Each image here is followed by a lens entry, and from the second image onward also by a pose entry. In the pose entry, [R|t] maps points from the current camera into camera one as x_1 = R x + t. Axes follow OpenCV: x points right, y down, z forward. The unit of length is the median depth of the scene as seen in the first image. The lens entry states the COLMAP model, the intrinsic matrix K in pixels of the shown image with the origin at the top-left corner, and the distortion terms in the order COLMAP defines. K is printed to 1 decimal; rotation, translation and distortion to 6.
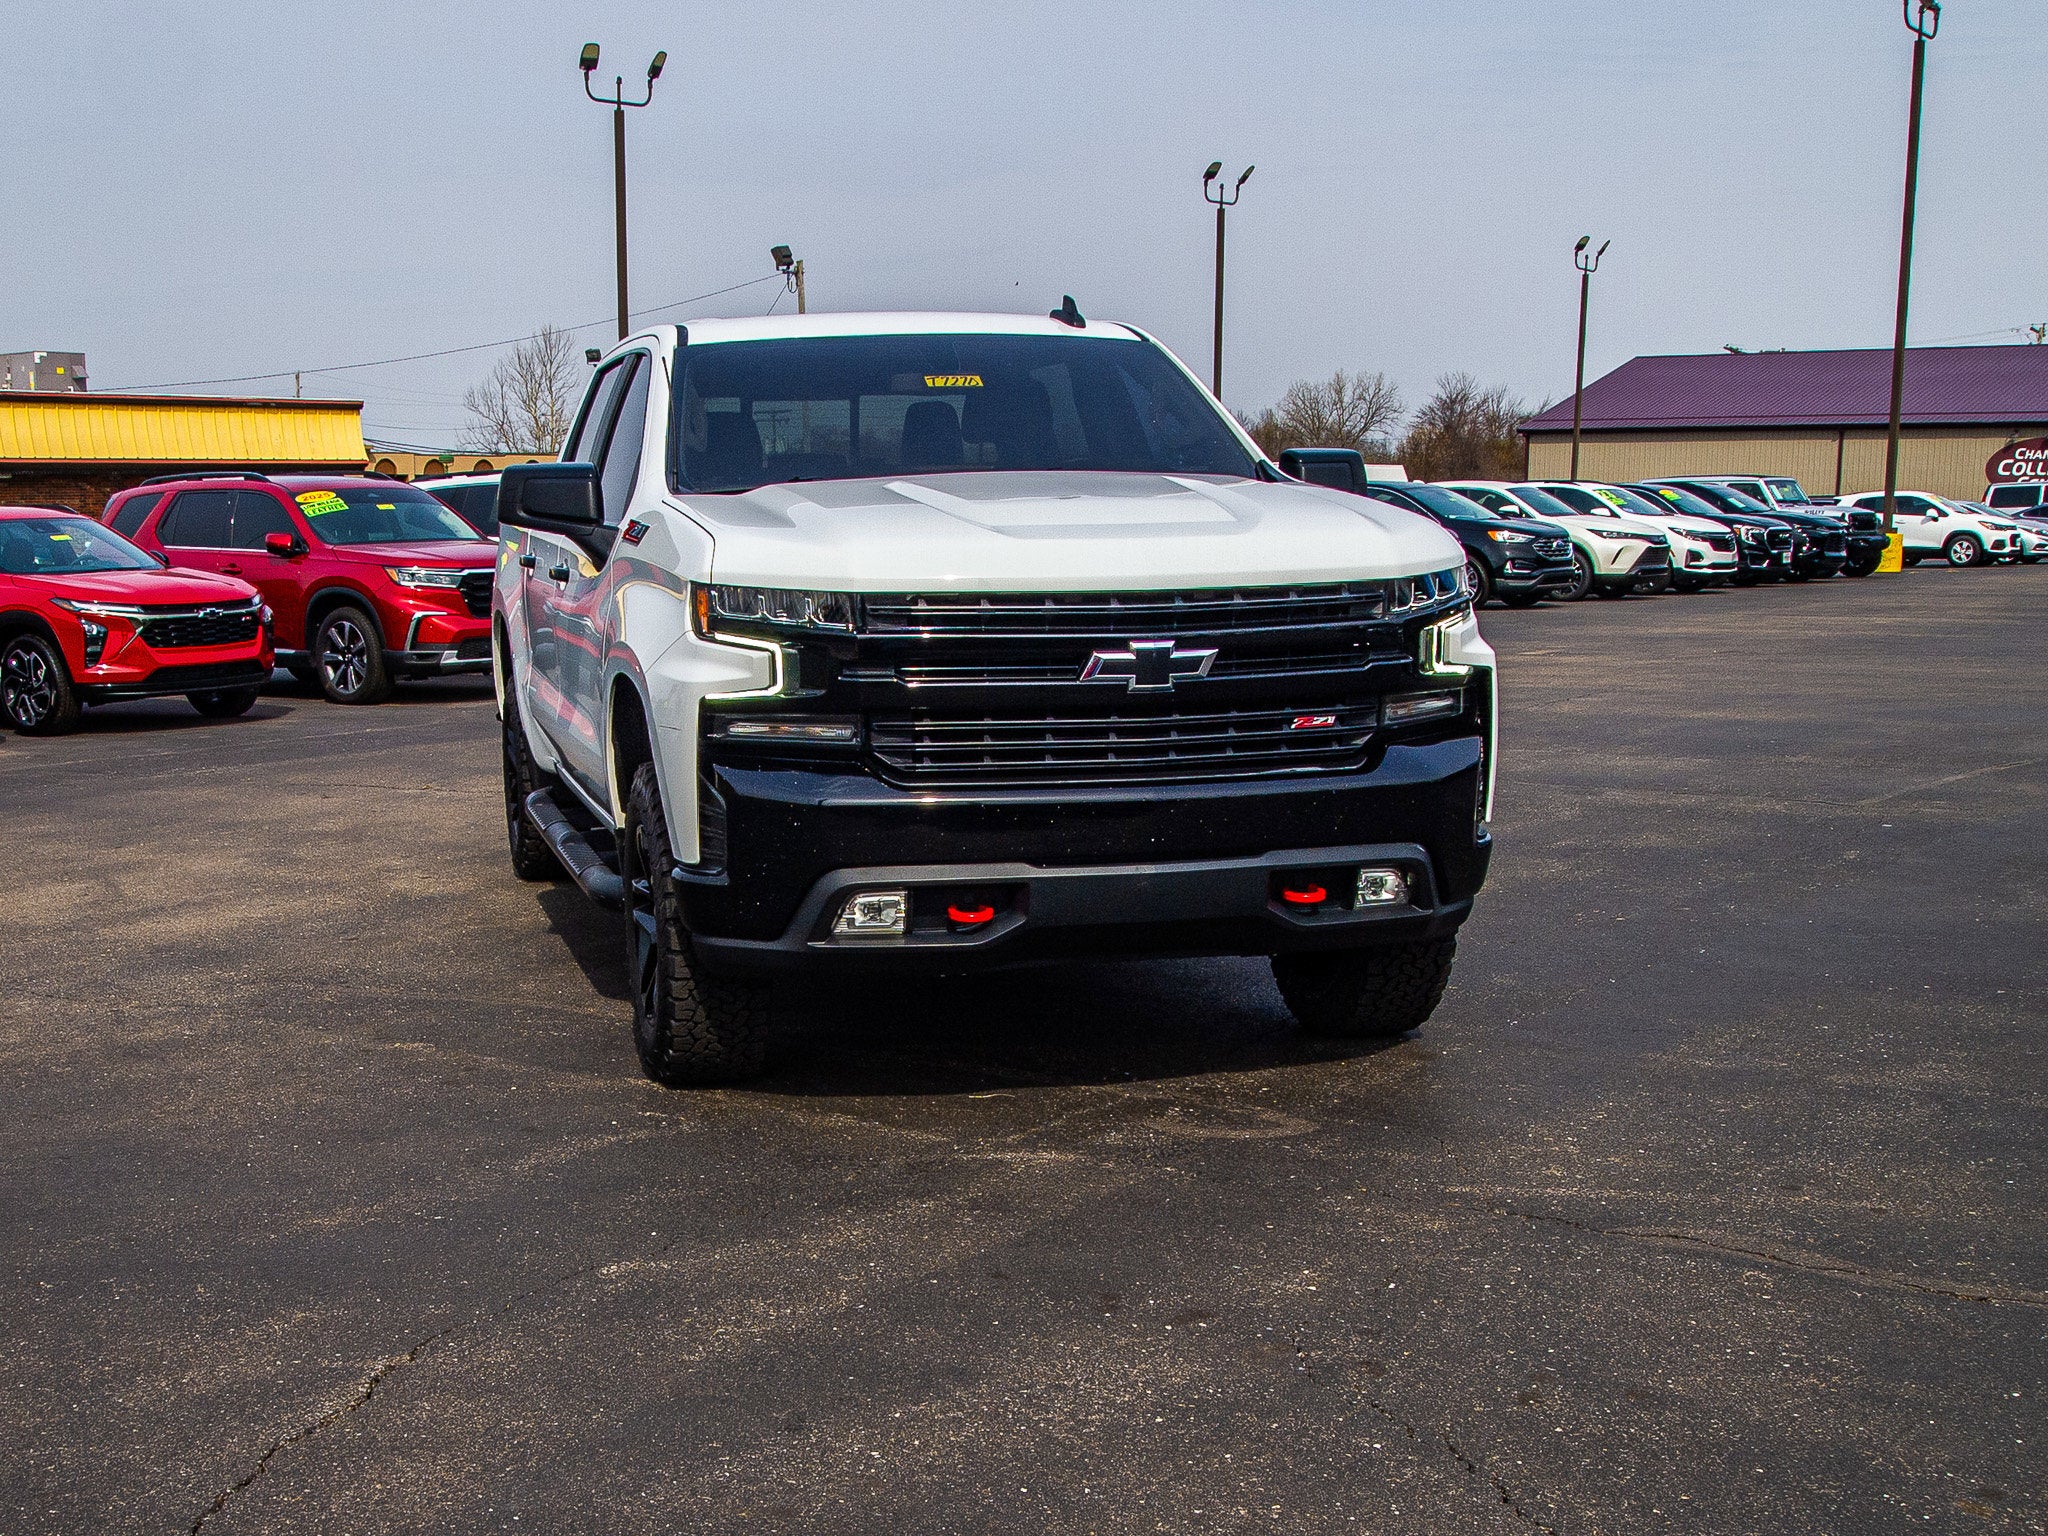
lens RADIAL K [[2477.4, 0, 1027.7], [0, 2477.4, 963.3], [0, 0, 1]] dist [-0.059249, 0.034926]
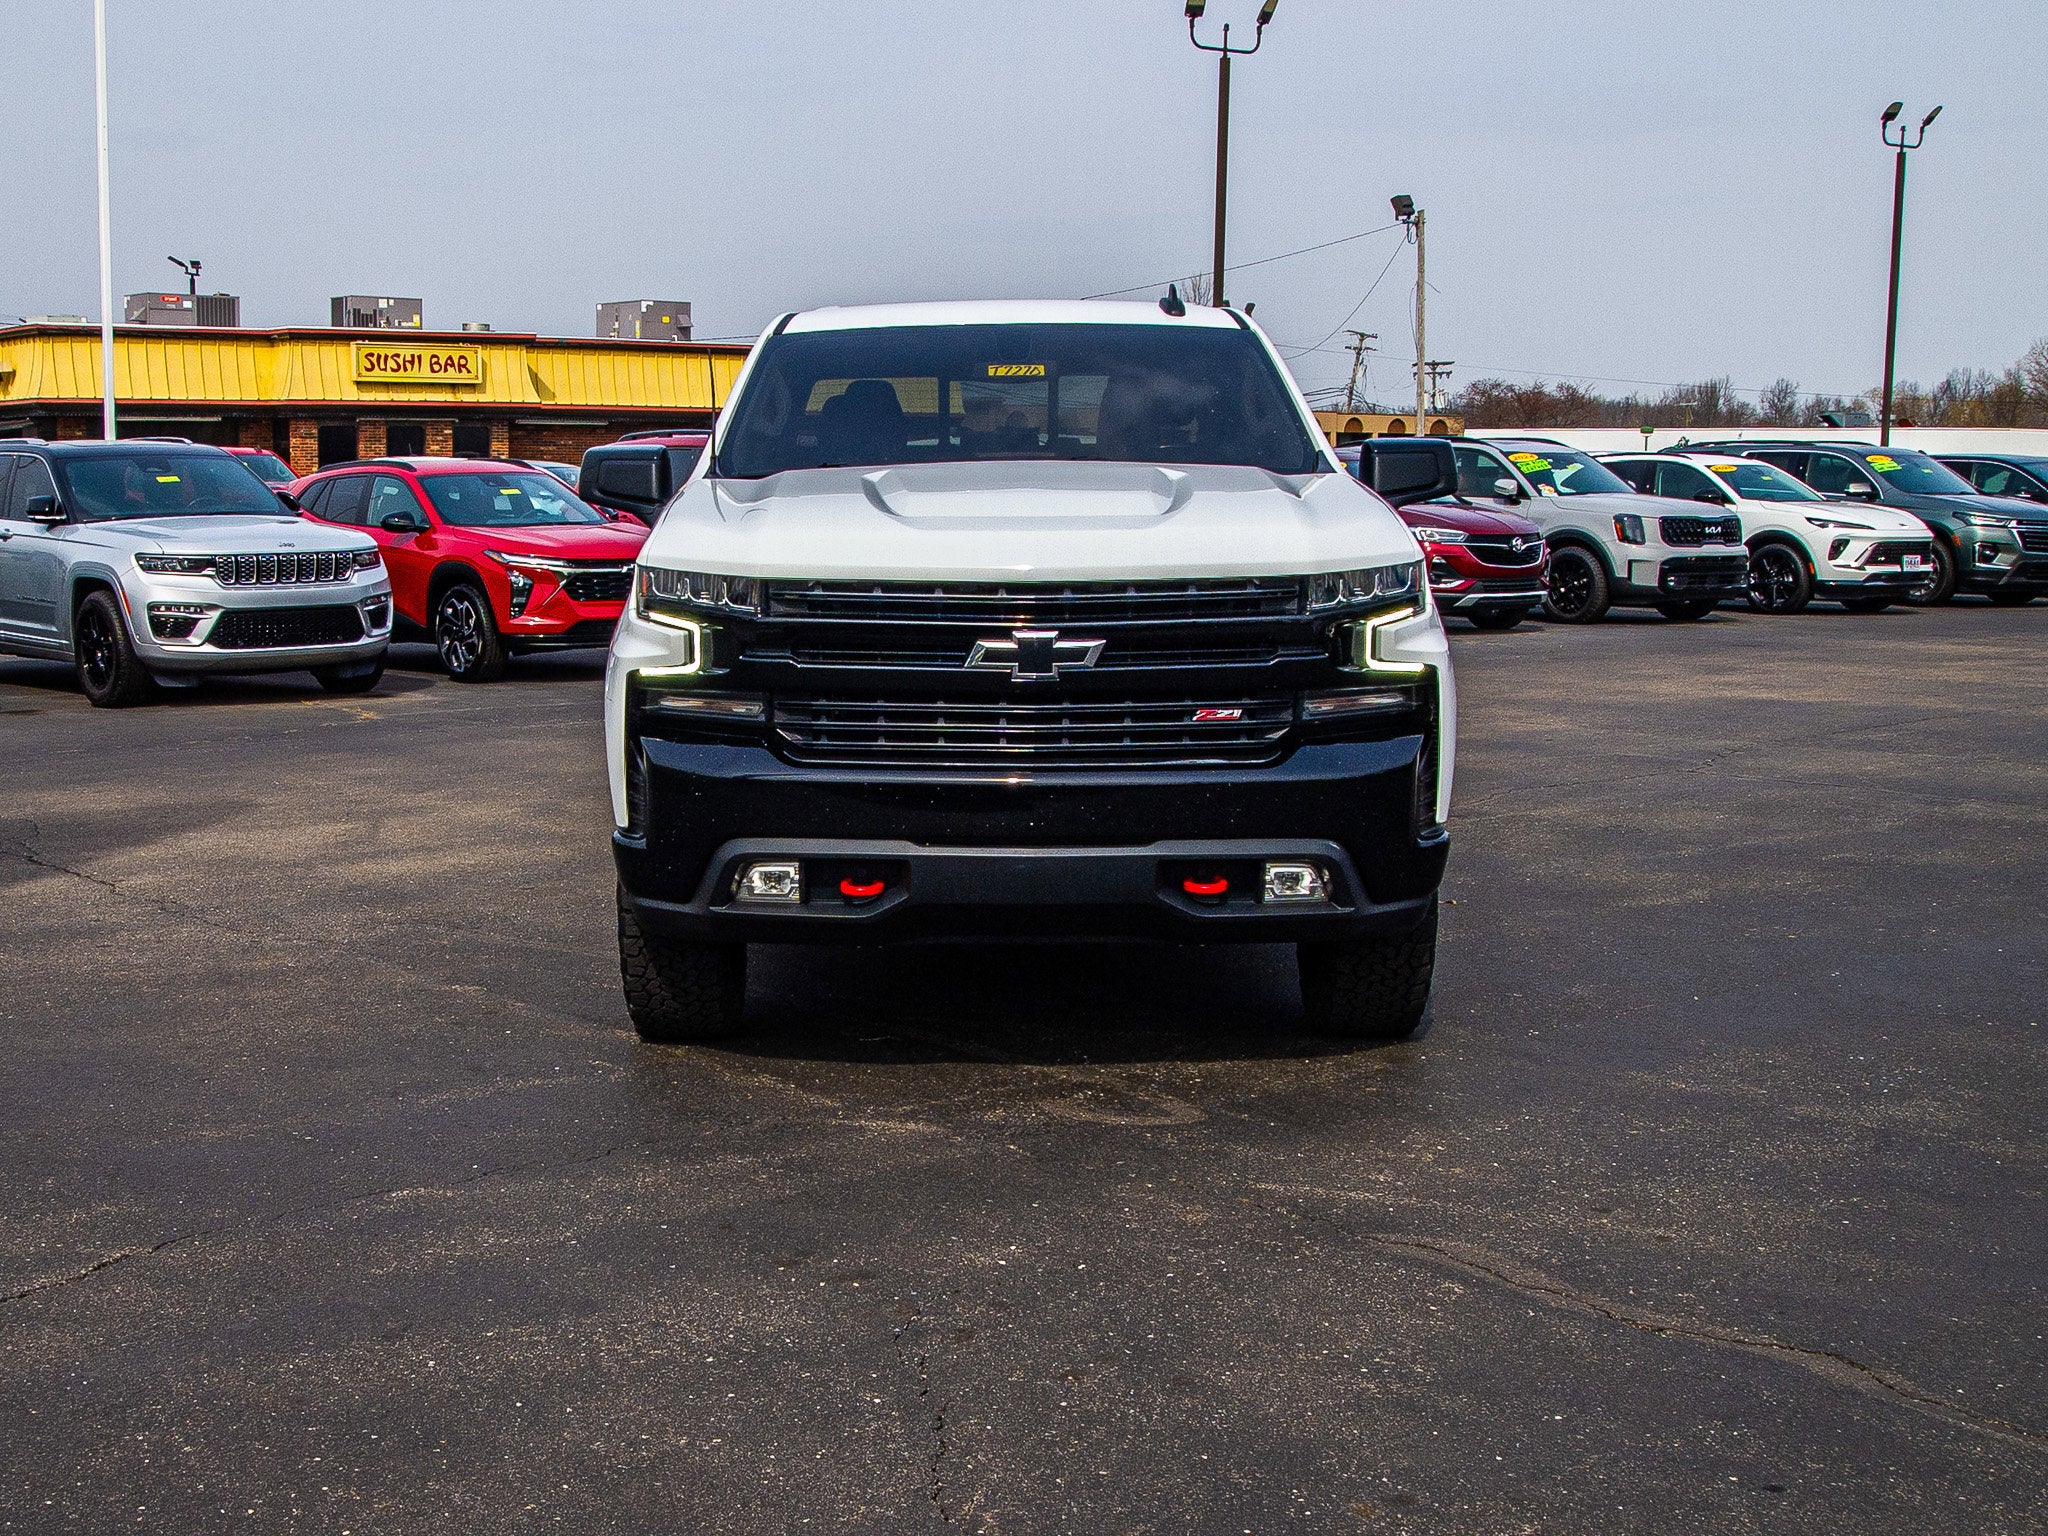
lens RADIAL K [[2657.1, 0, 1067.1], [0, 2657.1, 772.7], [0, 0, 1]] dist [-0.062827, -0.001031]
pose [[0.973587, 0.040589, -0.224681, 0.296469], [-0.055645, 0.996580, -0.061086, -0.004477], [0.221434, 0.071975, 0.972516, -0.063320]]
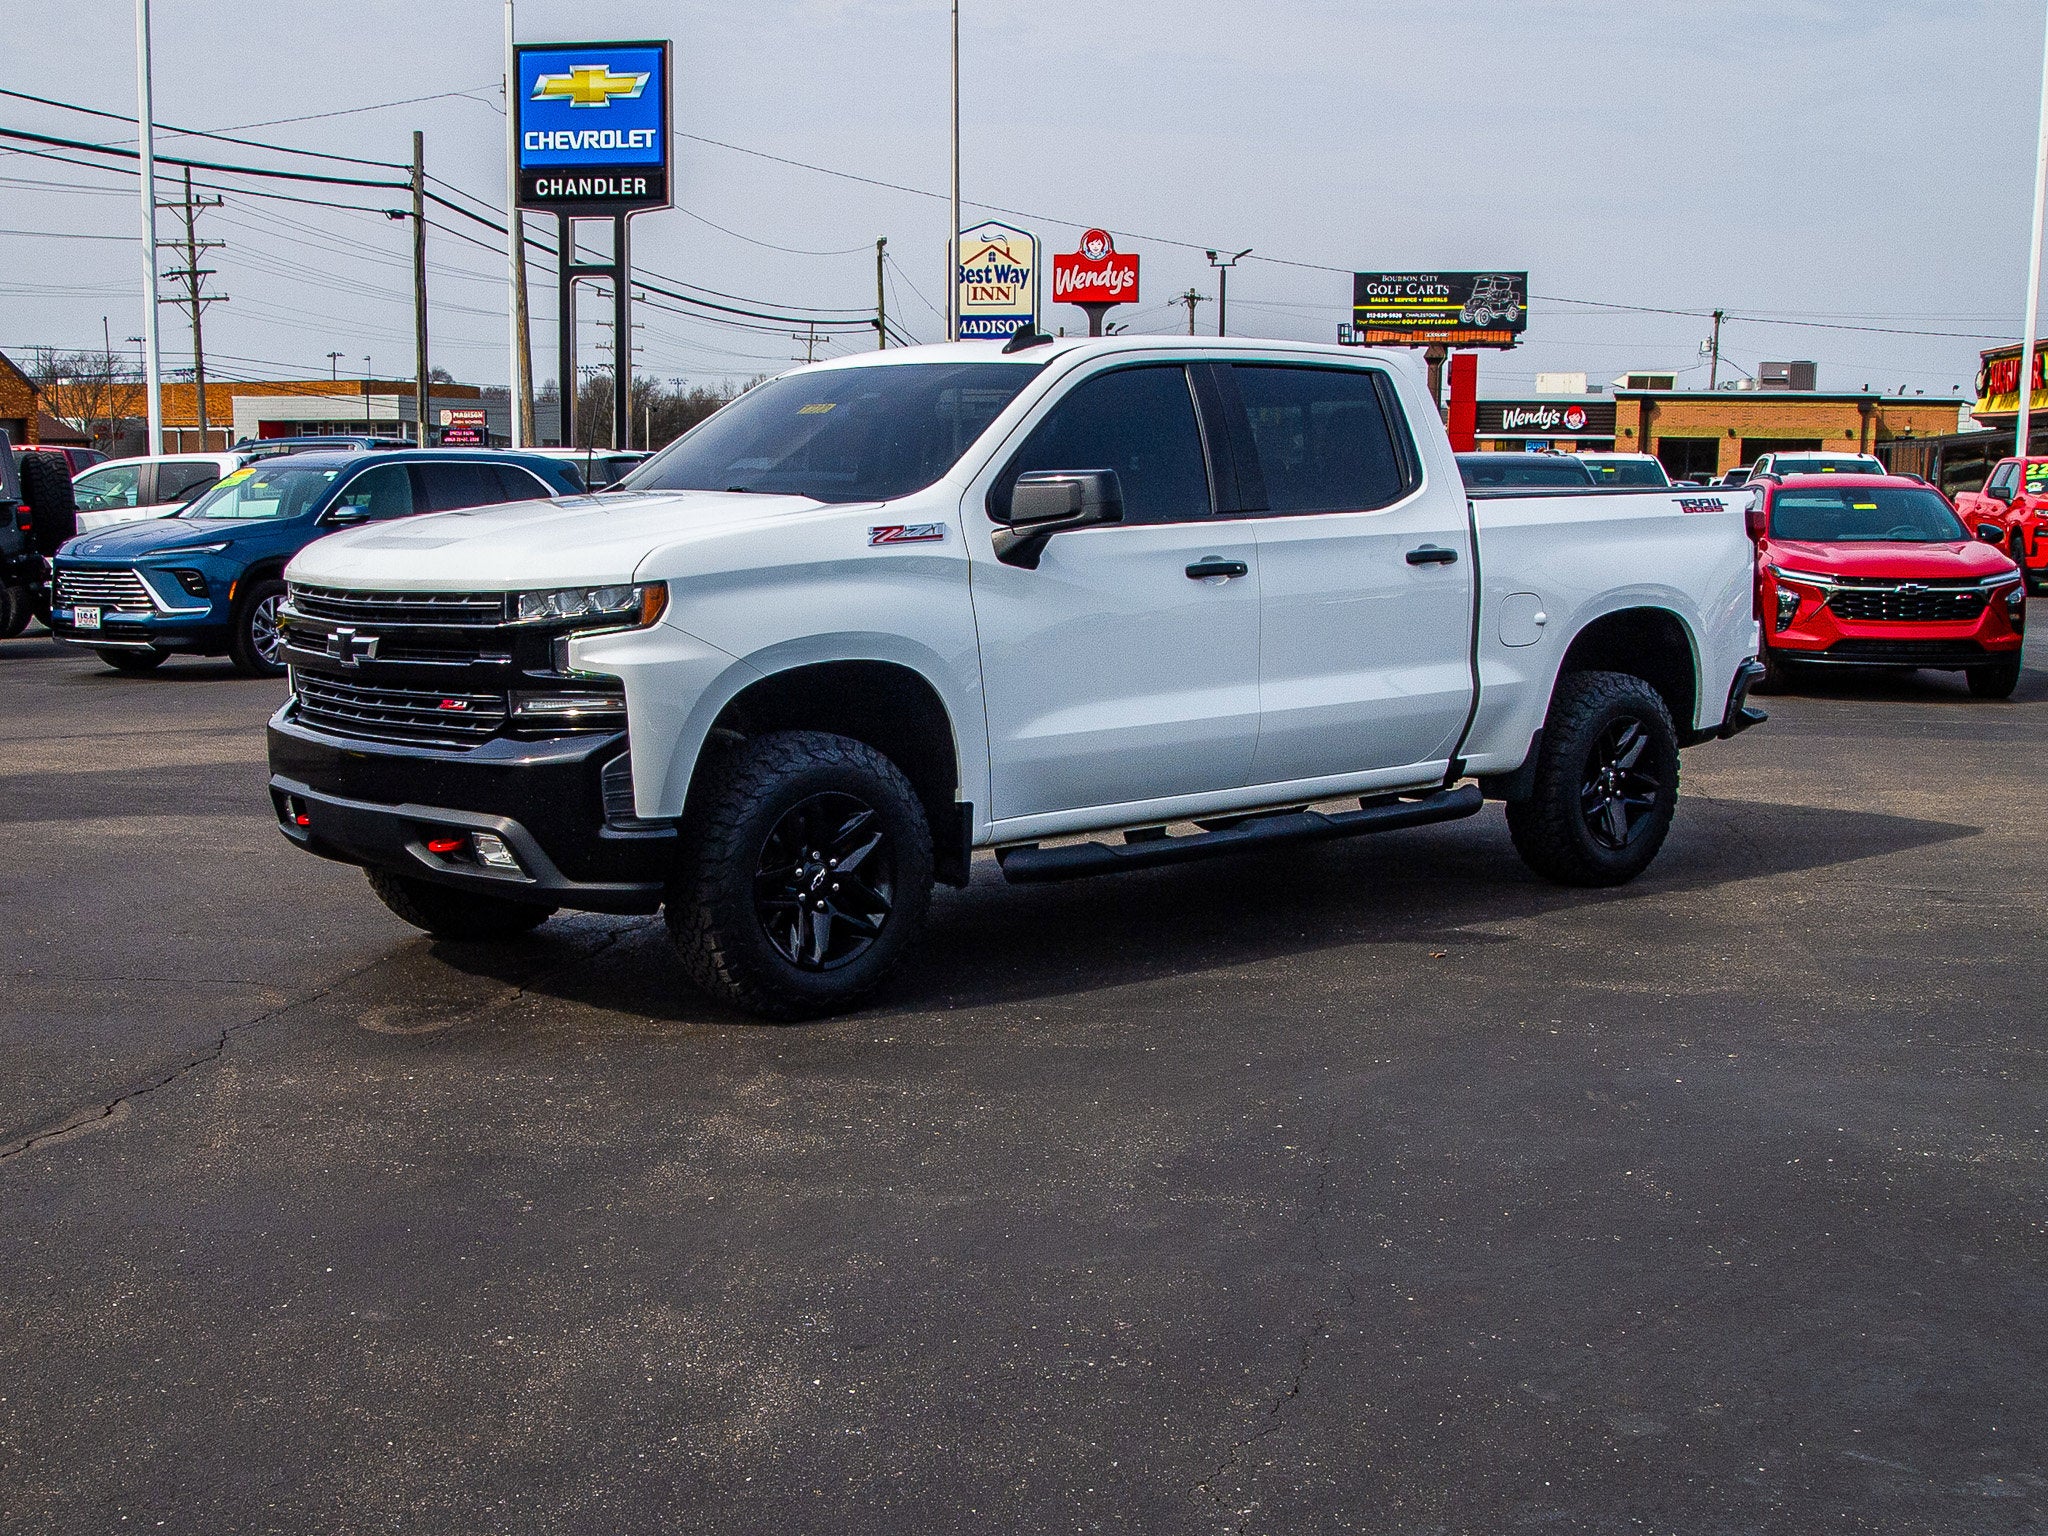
lens RADIAL K [[2657.1, 0, 1067.1], [0, 2657.1, 772.7], [0, 0, 1]] dist [-0.062827, -0.001031]
pose [[0.496457, 0.113391, -0.860624, 1.364470], [-0.167399, 0.985328, 0.033256, -0.155744], [0.851767, 0.127557, 0.508155, 0.591862]]
